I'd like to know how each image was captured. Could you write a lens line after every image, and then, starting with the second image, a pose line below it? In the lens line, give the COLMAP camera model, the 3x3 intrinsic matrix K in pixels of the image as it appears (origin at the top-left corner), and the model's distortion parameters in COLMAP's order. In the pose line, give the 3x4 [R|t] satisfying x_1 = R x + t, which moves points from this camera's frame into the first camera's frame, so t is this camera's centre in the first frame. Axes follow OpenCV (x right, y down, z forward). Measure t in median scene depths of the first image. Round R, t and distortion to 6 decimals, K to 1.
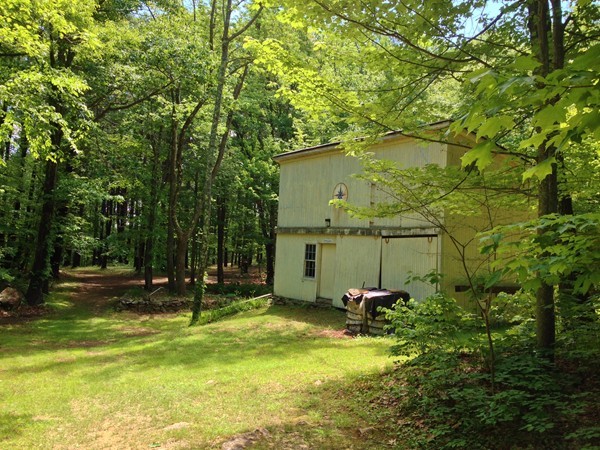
lens RADIAL K [[561.1, 0, 300.0], [0, 561.1, 224.6], [0, 0, 1]] dist [-0.002615, 0.000000]
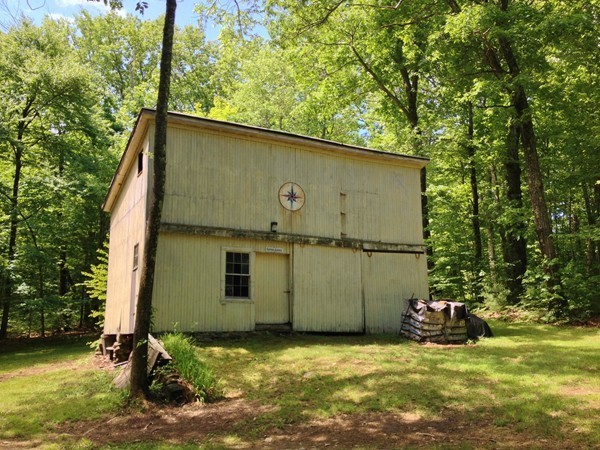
lens RADIAL K [[561.1, 0, 300.0], [0, 561.1, 224.5], [0, 0, 1]] dist [-0.002615, 0.000000]
pose [[0.112049, 0.111440, 0.987434, -0.757580], [-0.049192, 0.993095, -0.106497, 0.078436], [-0.992484, -0.036641, 0.116757, 0.896333]]
